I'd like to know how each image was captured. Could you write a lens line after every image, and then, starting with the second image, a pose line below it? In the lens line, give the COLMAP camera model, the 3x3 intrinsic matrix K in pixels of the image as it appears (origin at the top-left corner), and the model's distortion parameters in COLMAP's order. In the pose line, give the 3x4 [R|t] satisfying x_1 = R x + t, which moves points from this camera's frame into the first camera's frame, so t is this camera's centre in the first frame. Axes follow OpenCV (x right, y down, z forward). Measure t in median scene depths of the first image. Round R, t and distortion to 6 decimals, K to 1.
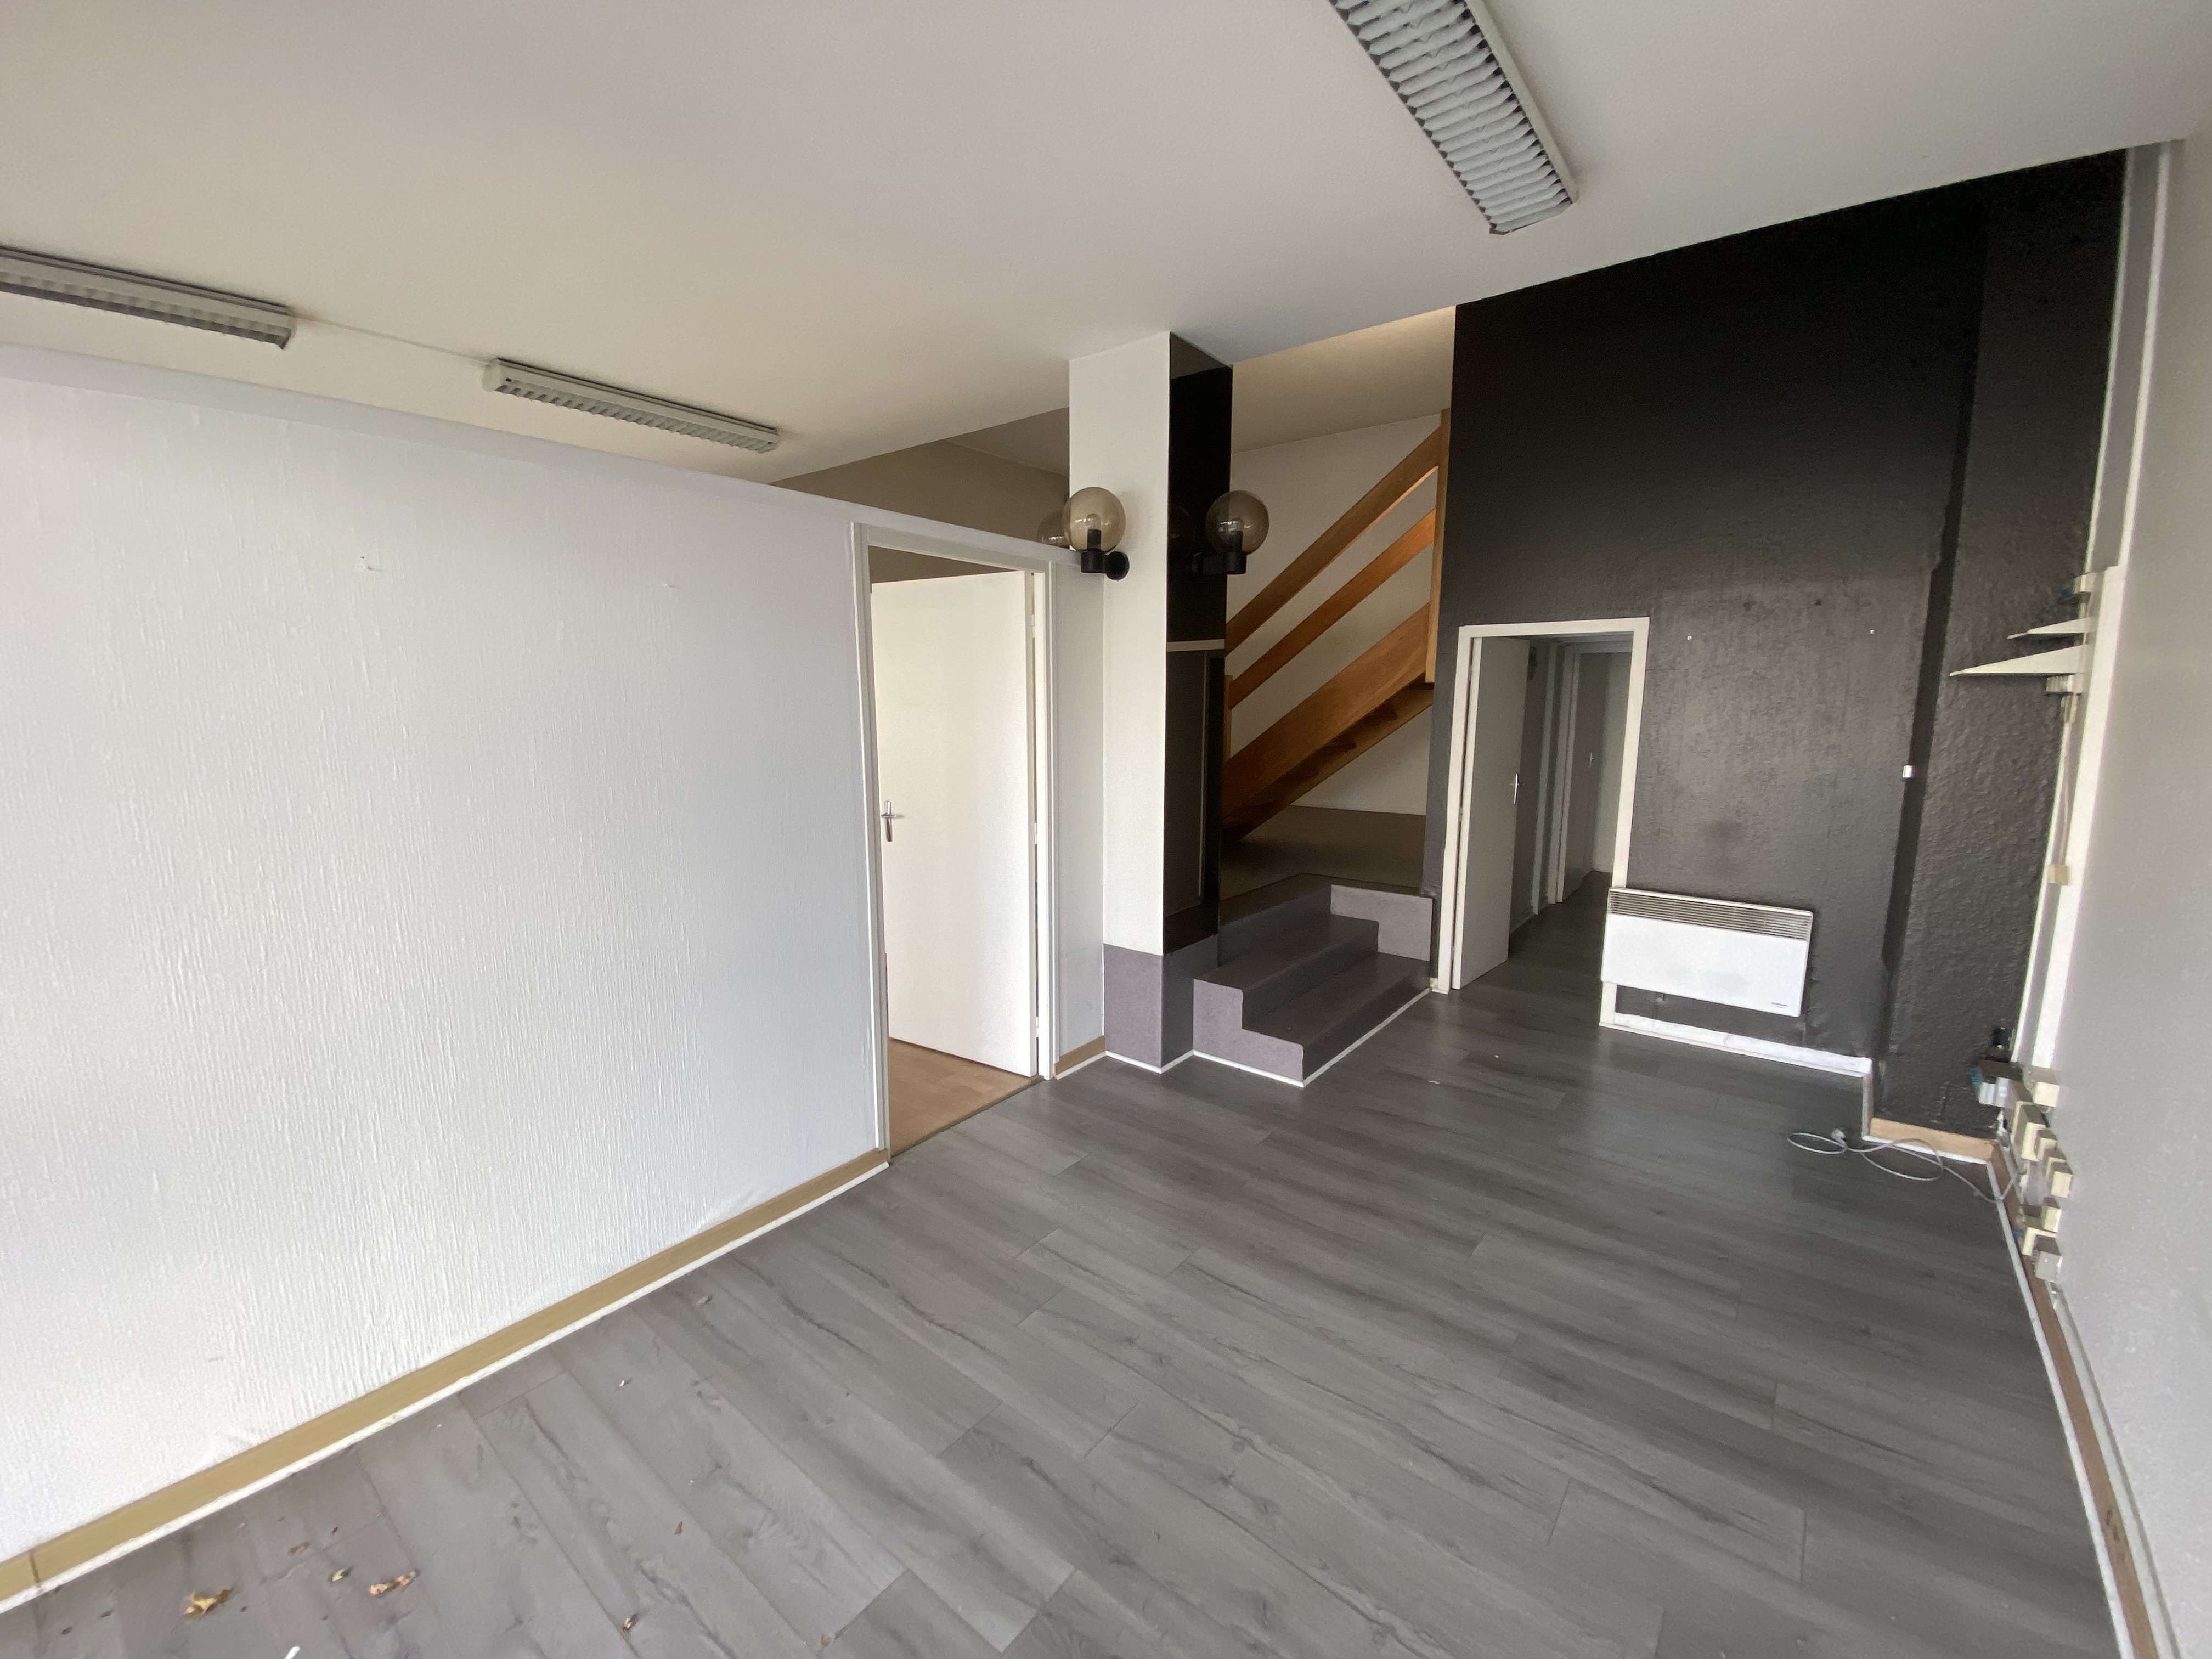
lens RADIAL K [[896.9, 0, 1106.0], [0, 896.9, 829.5], [0, 0, 1]] dist [-0.000224, -0.012913]
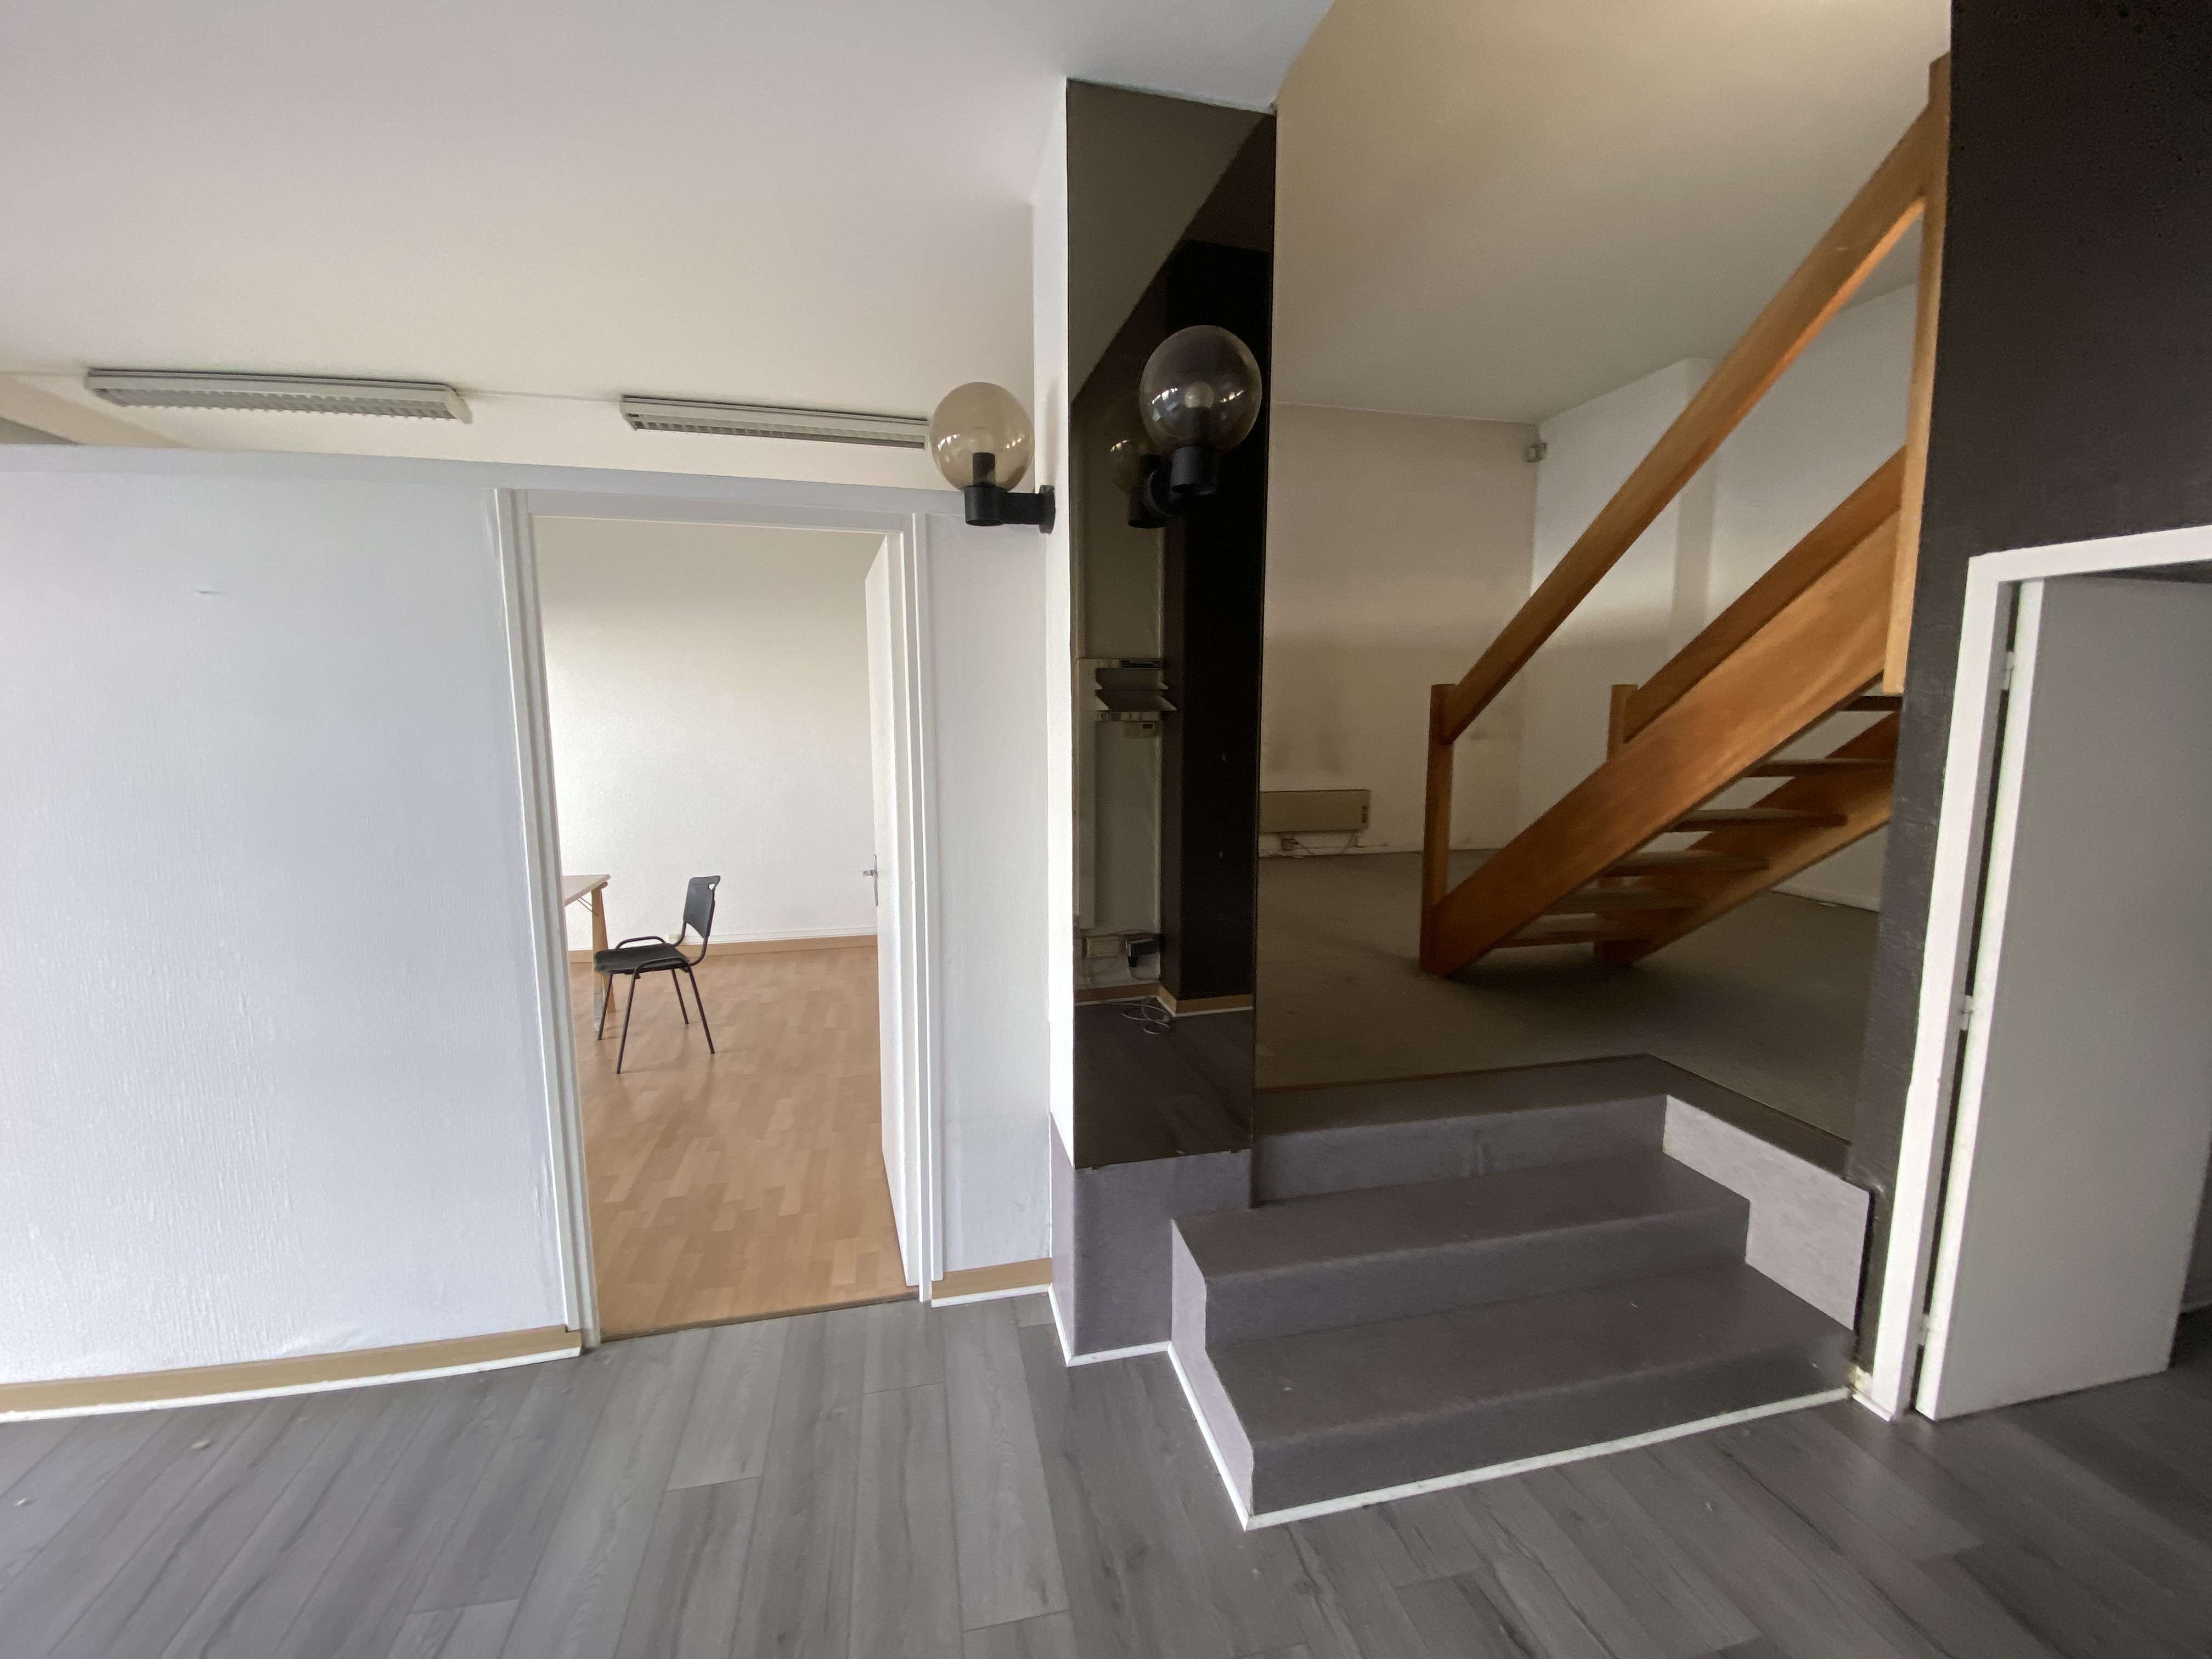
lens RADIAL K [[896.9, 0, 1106.0], [0, 896.9, 829.5], [0, 0, 1]] dist [-0.000224, -0.012913]
pose [[0.776968, 0.076612, -0.624861, 0.425752], [-0.095472, 0.995427, 0.003334, -0.081719], [0.622259, 0.057066, 0.780729, 0.547995]]
